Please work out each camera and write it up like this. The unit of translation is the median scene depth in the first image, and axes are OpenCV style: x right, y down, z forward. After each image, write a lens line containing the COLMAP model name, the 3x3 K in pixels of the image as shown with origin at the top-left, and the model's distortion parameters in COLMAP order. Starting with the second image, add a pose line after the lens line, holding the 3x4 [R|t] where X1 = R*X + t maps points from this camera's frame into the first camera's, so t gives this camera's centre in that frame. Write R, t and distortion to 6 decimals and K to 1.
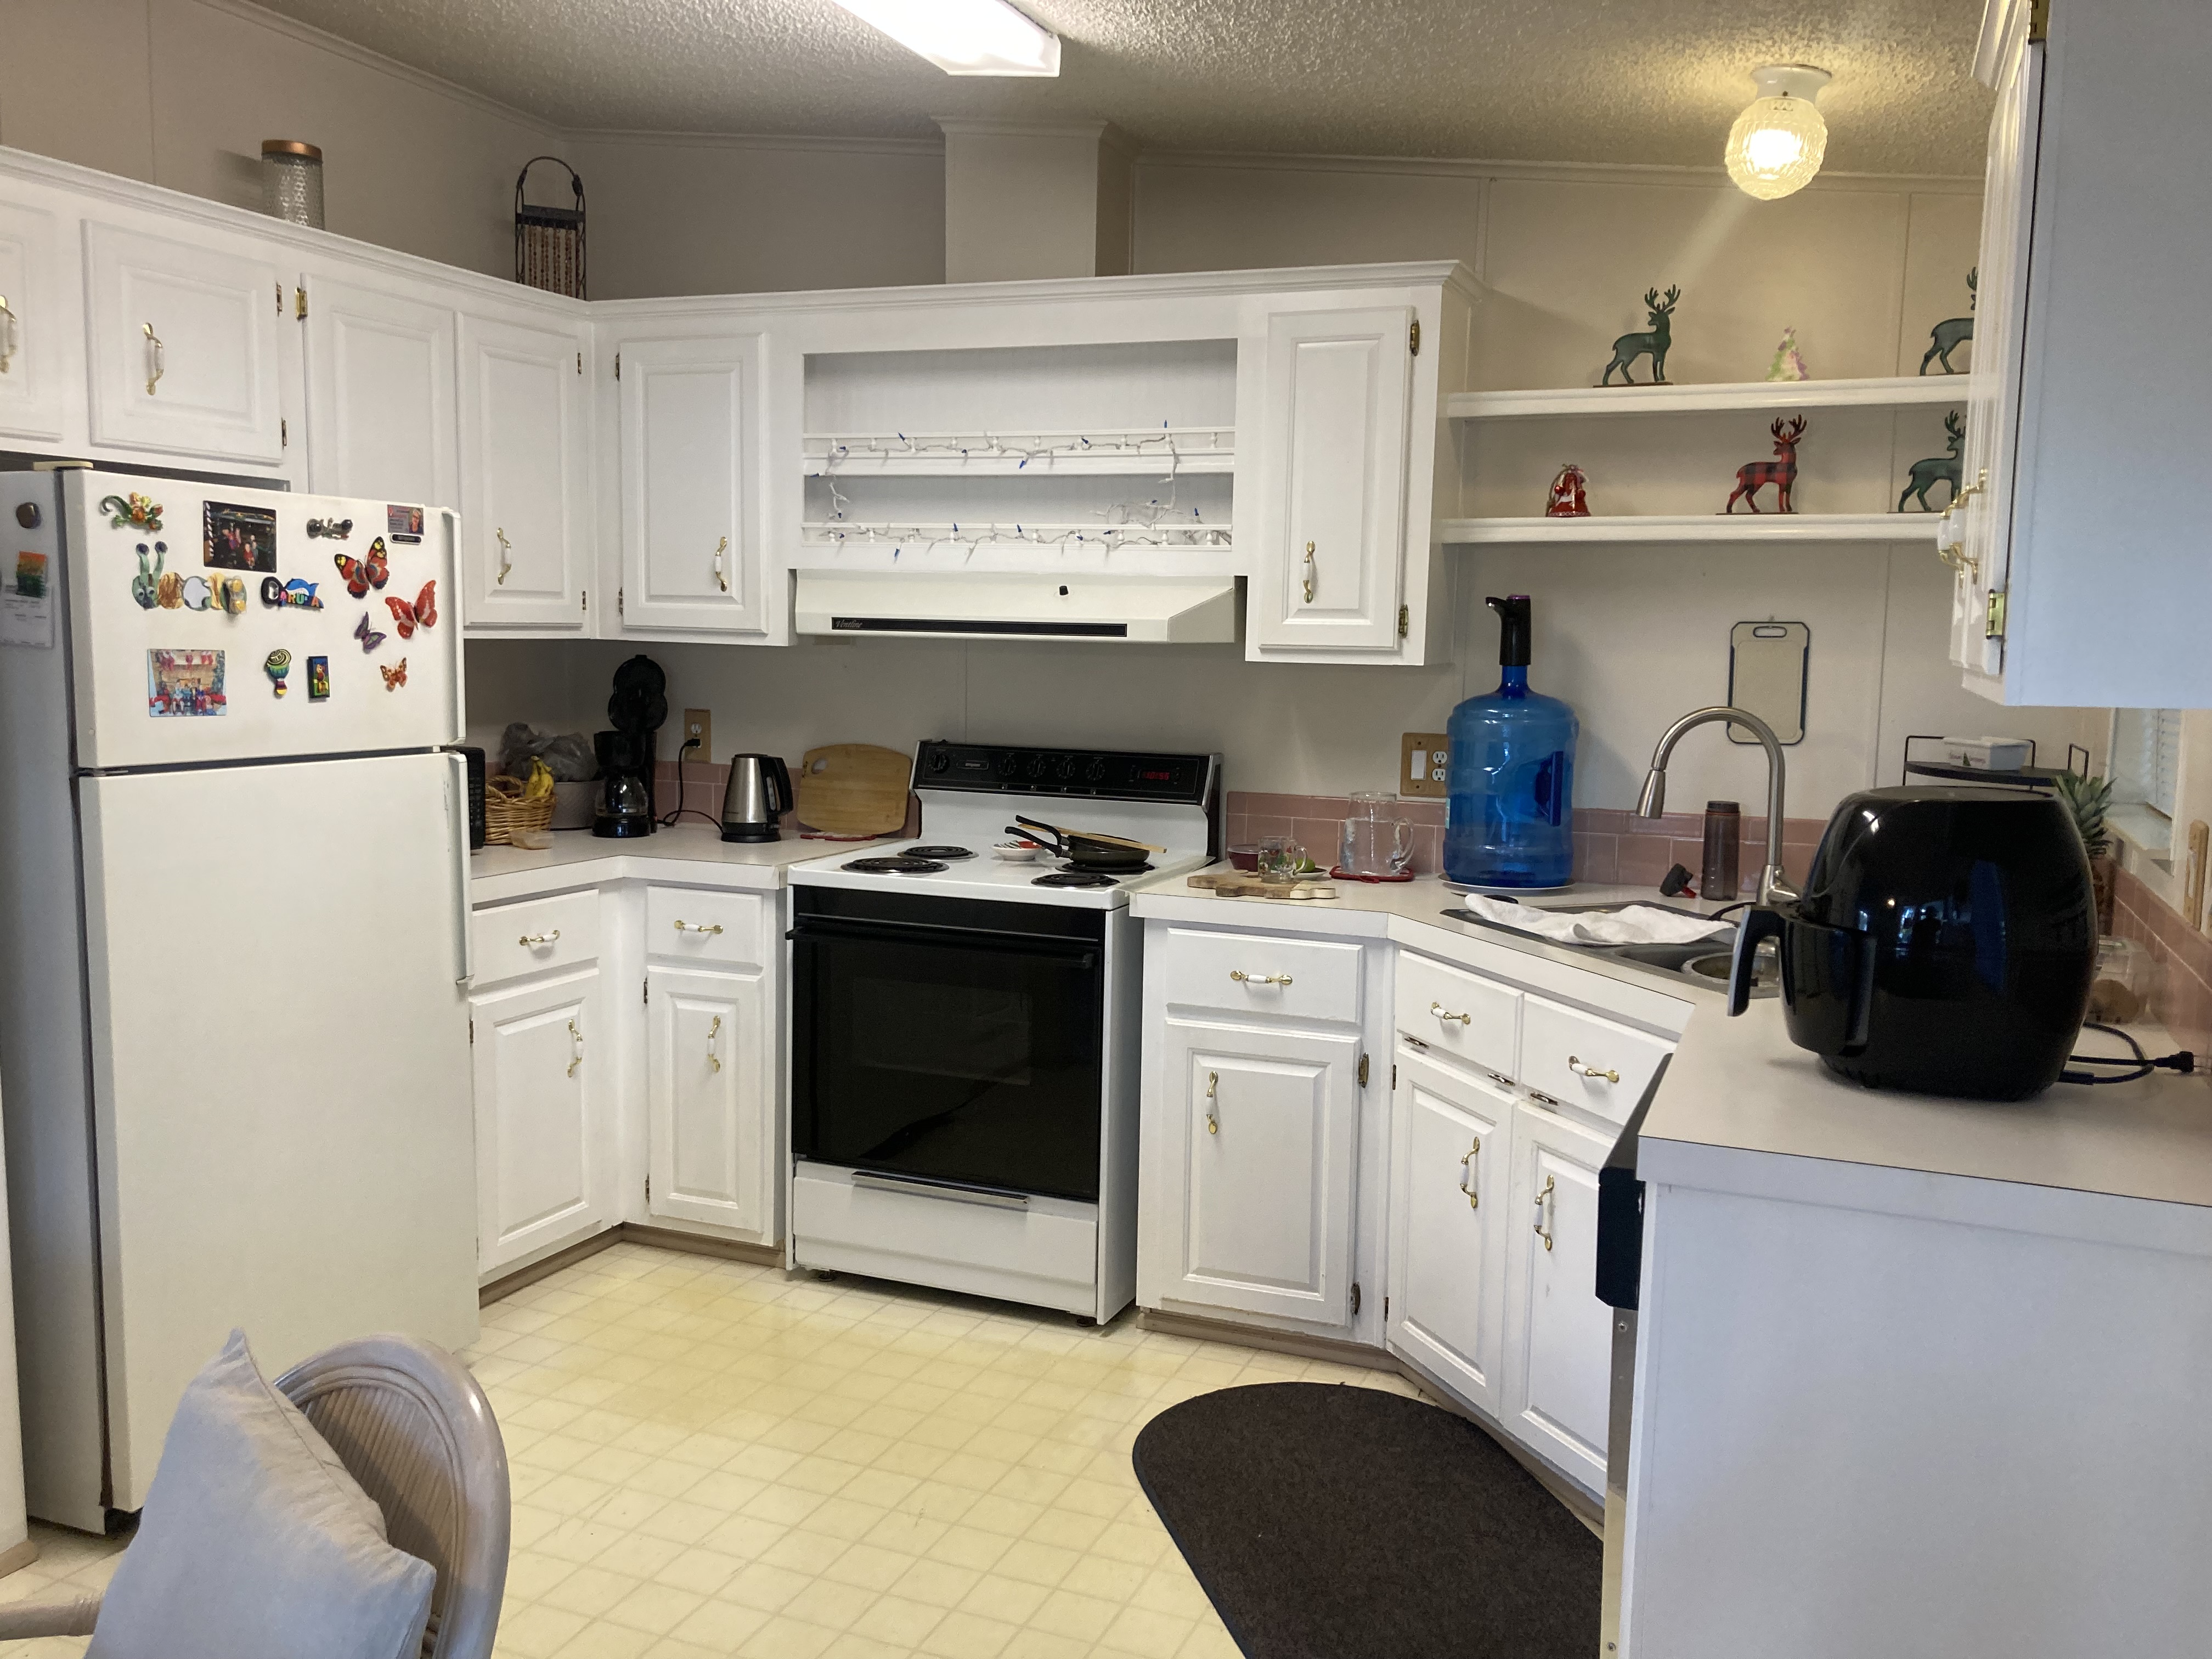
lens RADIAL K [[1802.1, 0, 1107.9], [0, 1802.1, 832.2], [0, 0, 1]] dist [0.013478, -0.030698]
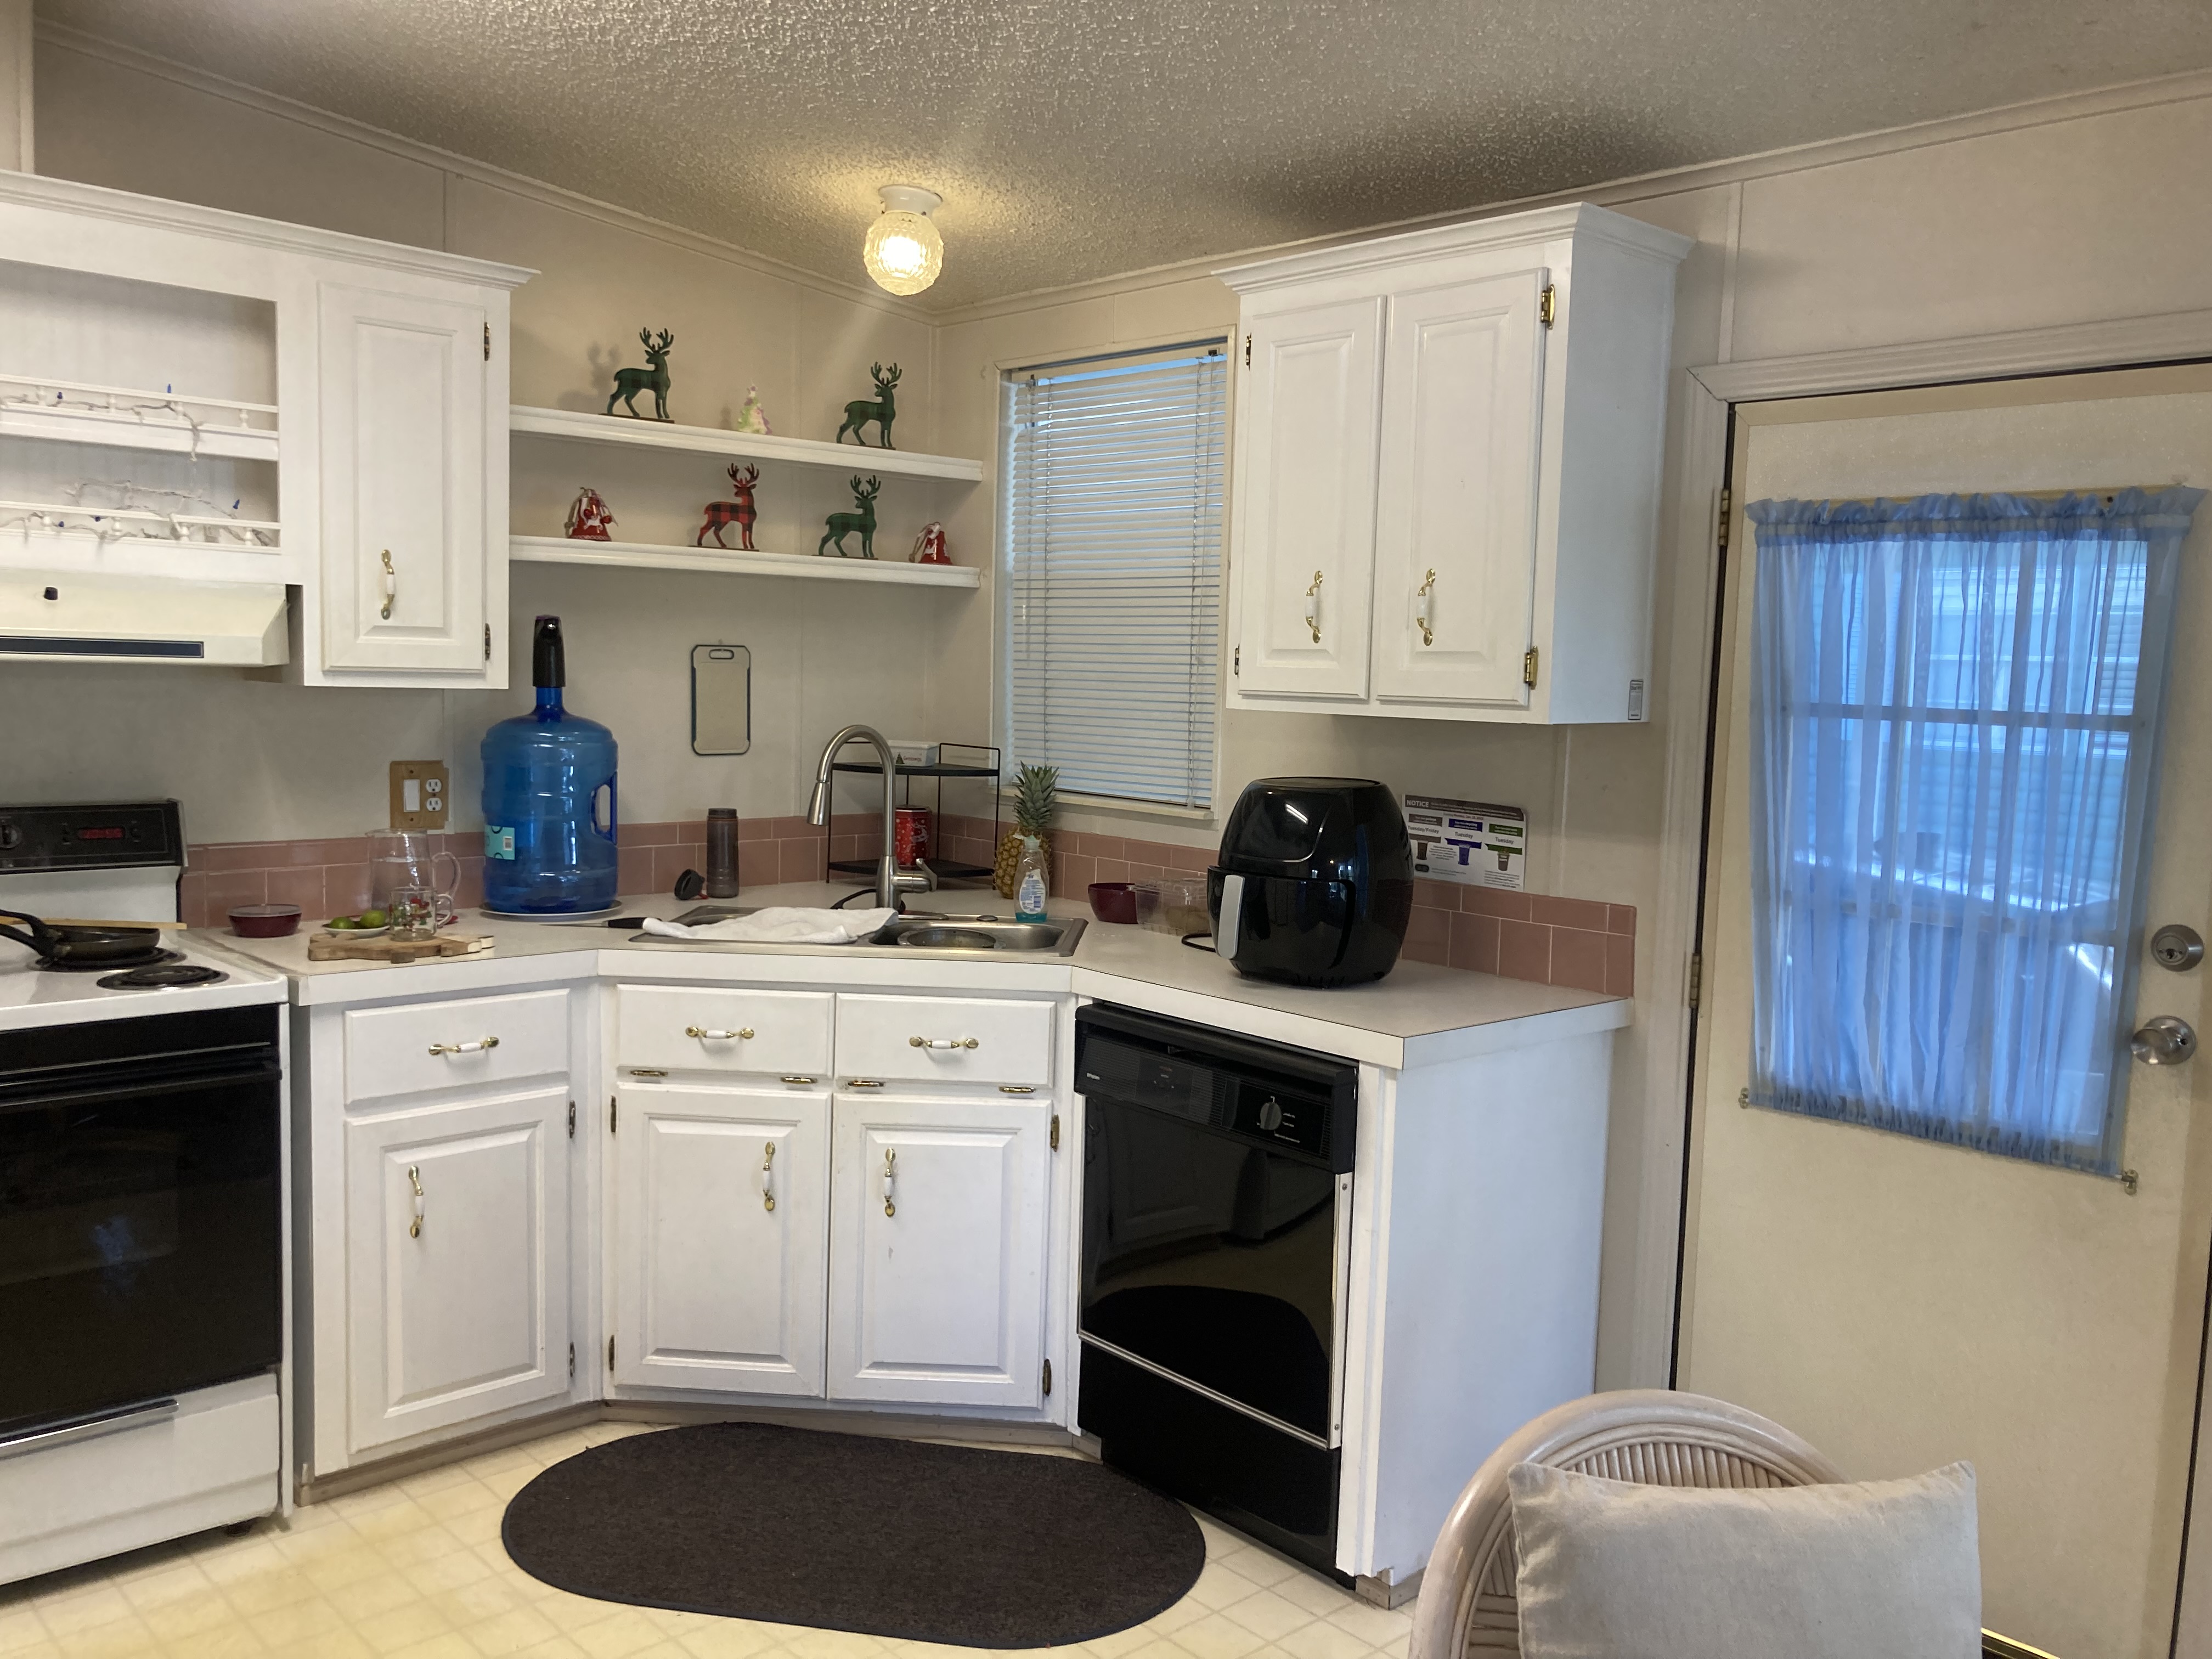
lens RADIAL K [[1802.1, 0, 1169.2], [0, 1802.1, 830.5], [0, 0, 1]] dist [0.013478, -0.030698]
pose [[0.406110, -0.089221, 0.909458, -0.558059], [0.078469, 0.994951, 0.062568, -0.051566], [-0.910449, 0.045954, 0.411060, 0.303083]]
